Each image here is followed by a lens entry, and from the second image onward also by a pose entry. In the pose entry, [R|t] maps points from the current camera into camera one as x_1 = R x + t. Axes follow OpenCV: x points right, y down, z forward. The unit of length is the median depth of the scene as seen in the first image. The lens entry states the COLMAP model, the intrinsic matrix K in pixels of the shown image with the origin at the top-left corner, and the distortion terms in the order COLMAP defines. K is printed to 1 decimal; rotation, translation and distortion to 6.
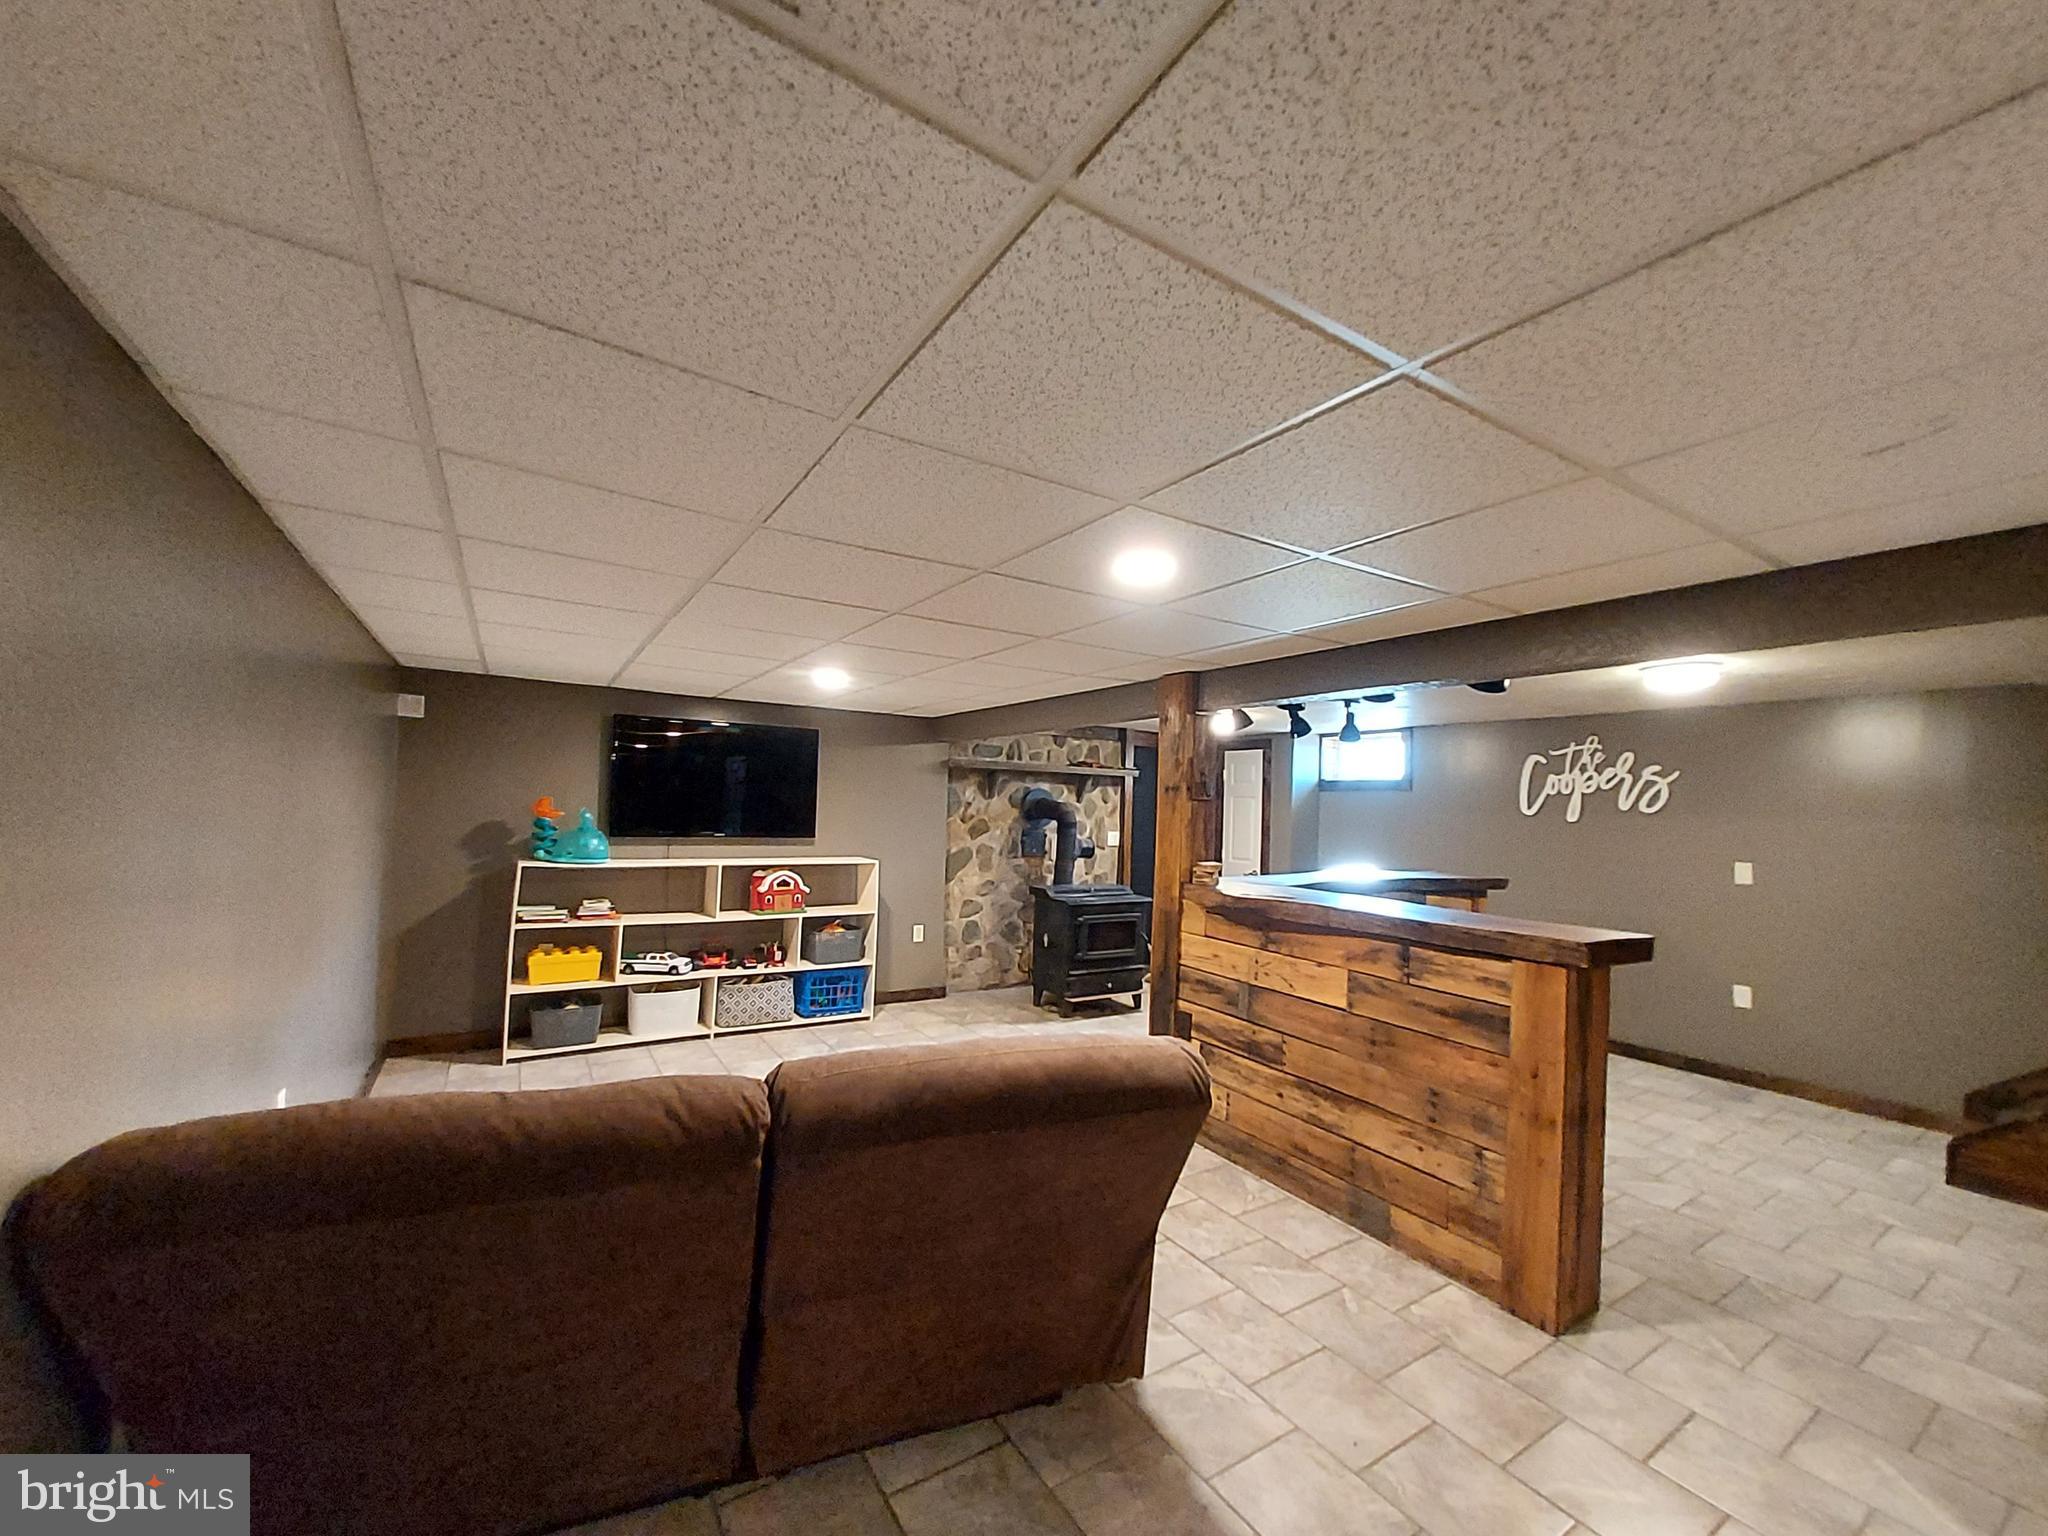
lens RADIAL K [[802.4, 0, 1022.5], [0, 802.4, 781.3], [0, 0, 1]] dist [-0.002349, 0.000260]
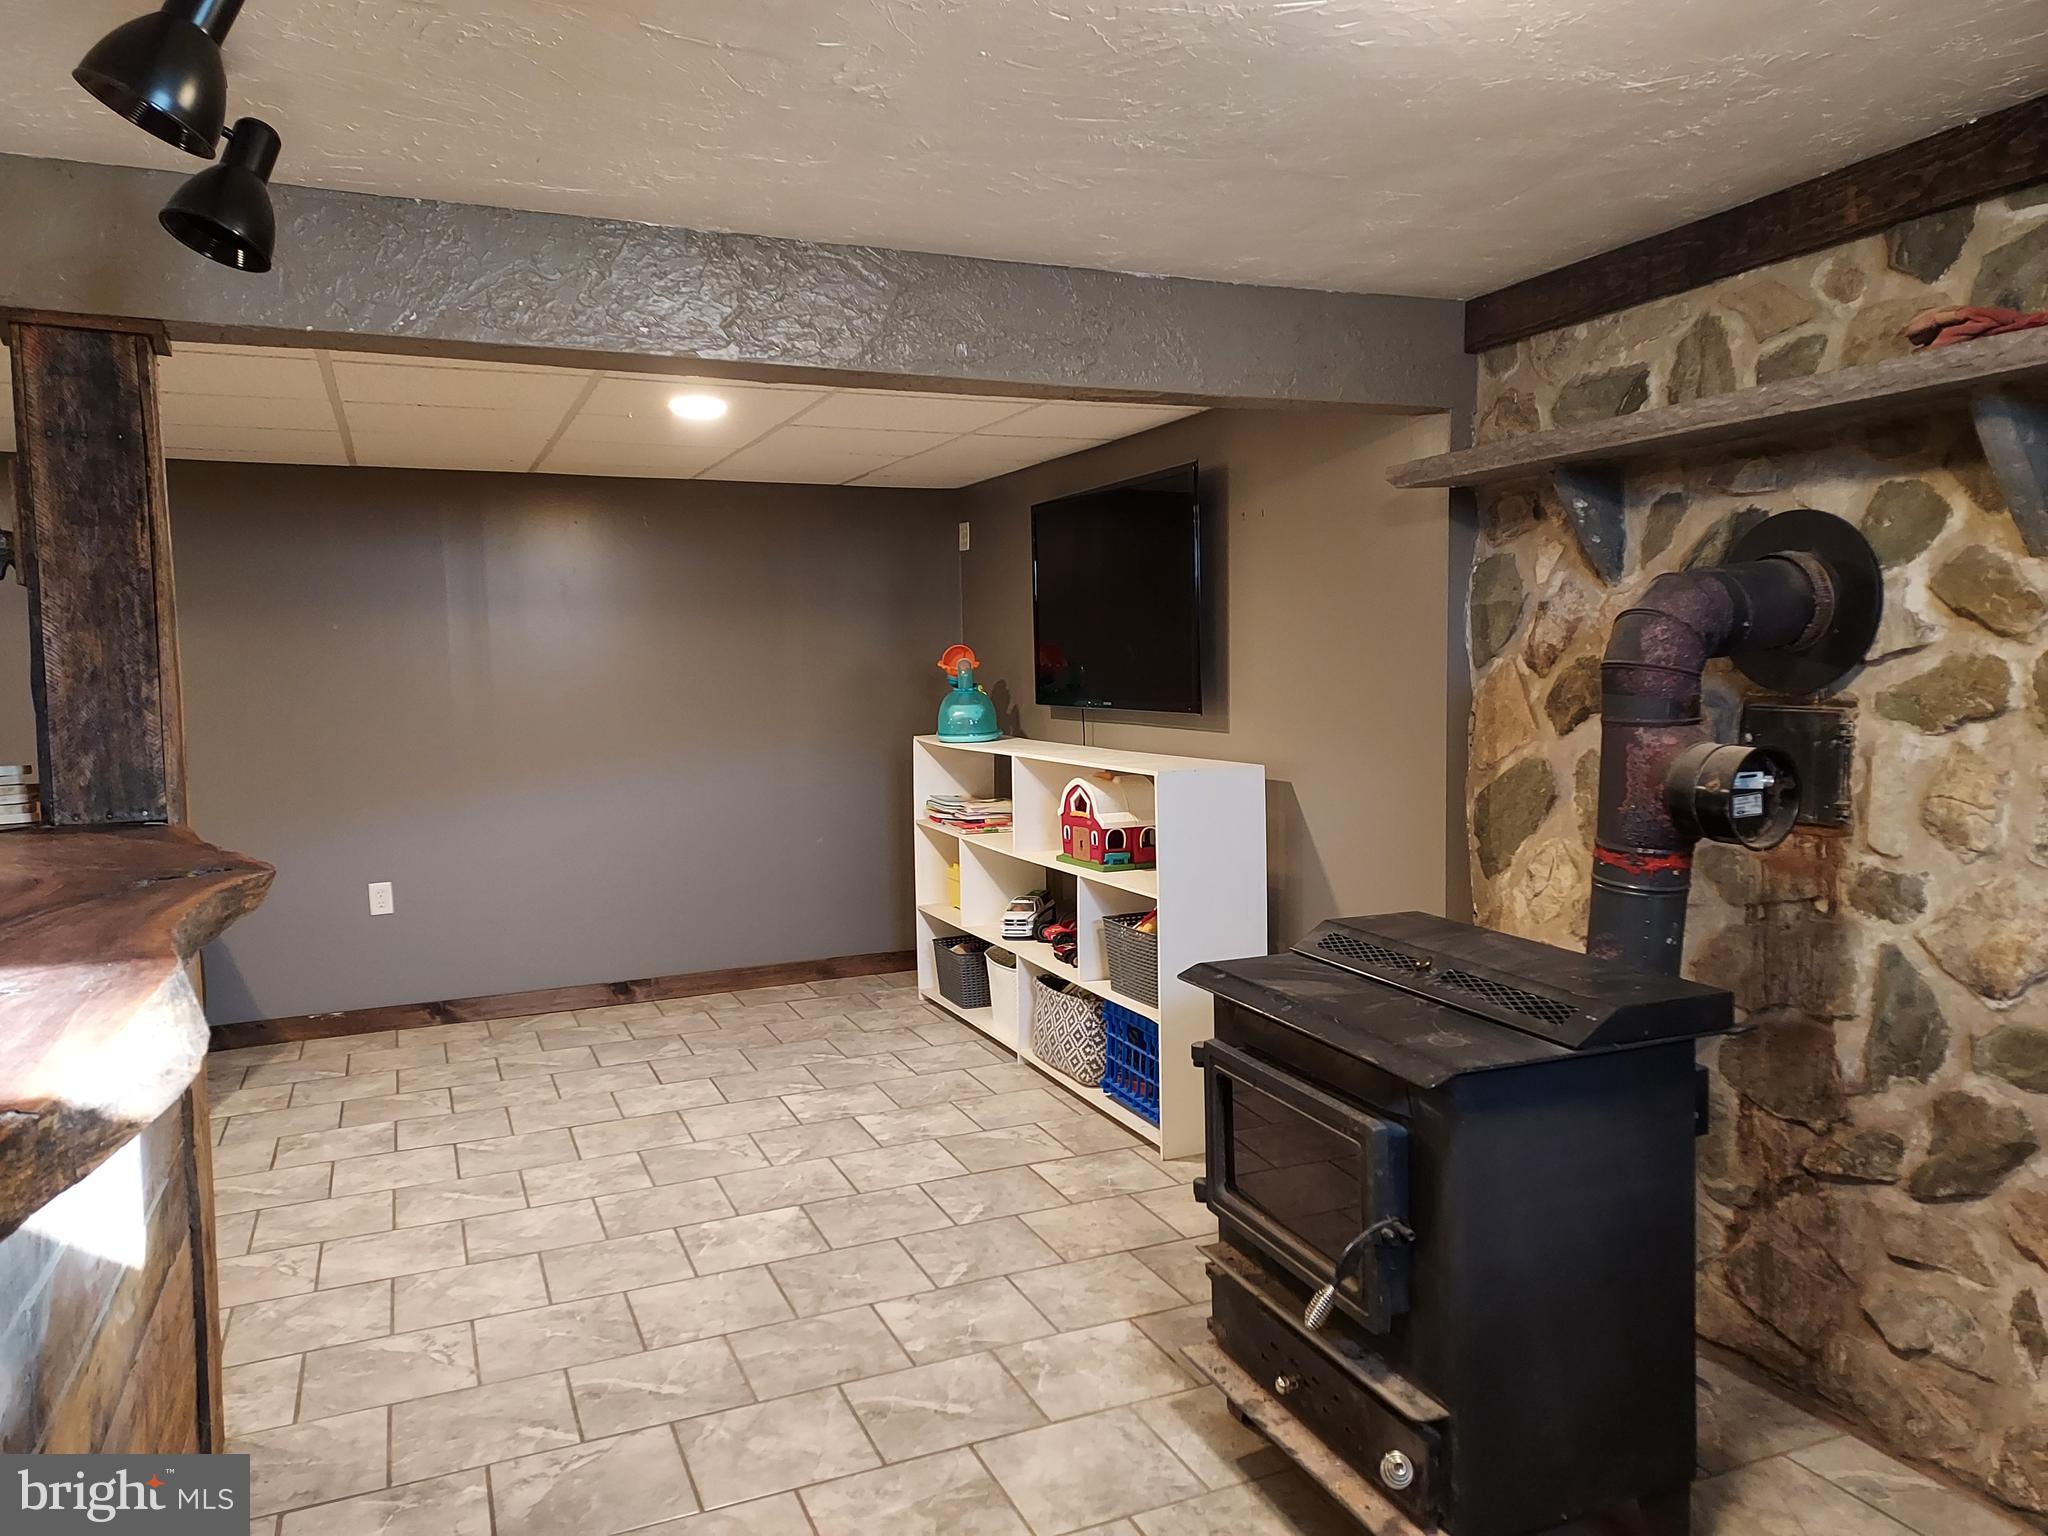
lens RADIAL K [[1461.6, 0, 1025.6], [0, 1461.6, 758.3], [0, 0, 1]] dist [0.053943, -0.043674]
pose [[-0.168204, 0.041070, -0.984896, 0.467839], [0.044454, 0.998431, 0.034042, 0.054901], [0.984749, -0.038057, -0.169766, 0.898496]]
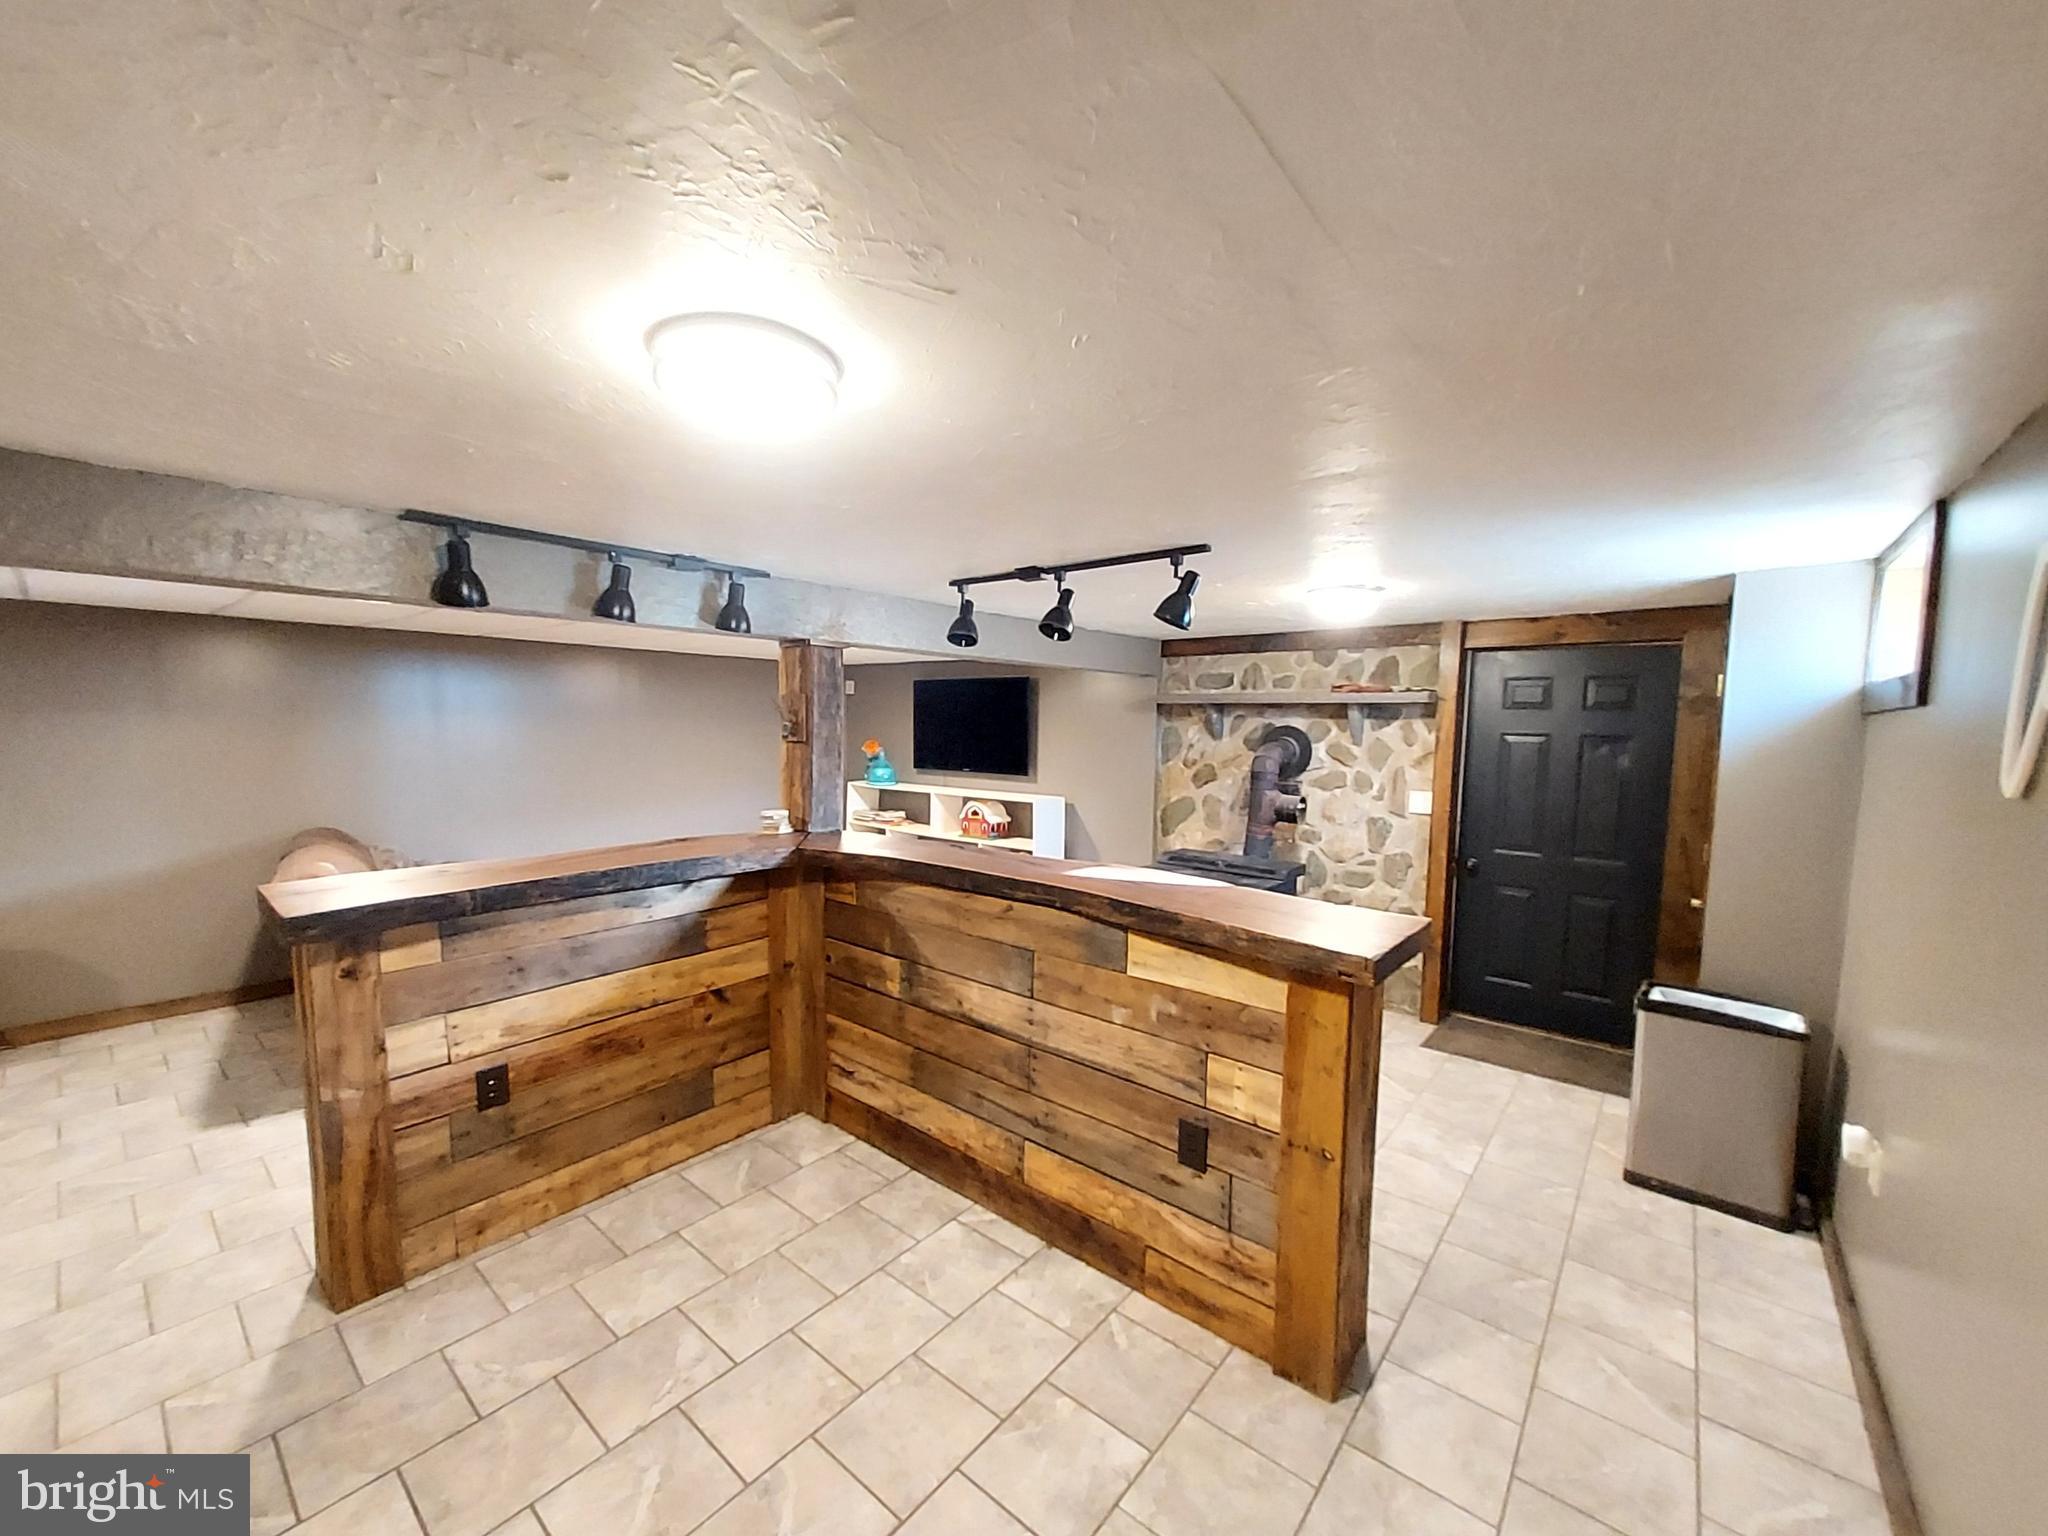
lens RADIAL K [[802.4, 0, 1017.6], [0, 802.4, 779.9], [0, 0, 1]] dist [-0.002349, 0.000260]
pose [[0.306594, 0.044276, -0.950810, 0.675236], [0.025343, 0.998184, 0.054654, 0.012948], [0.951503, -0.040853, 0.304915, 0.561860]]
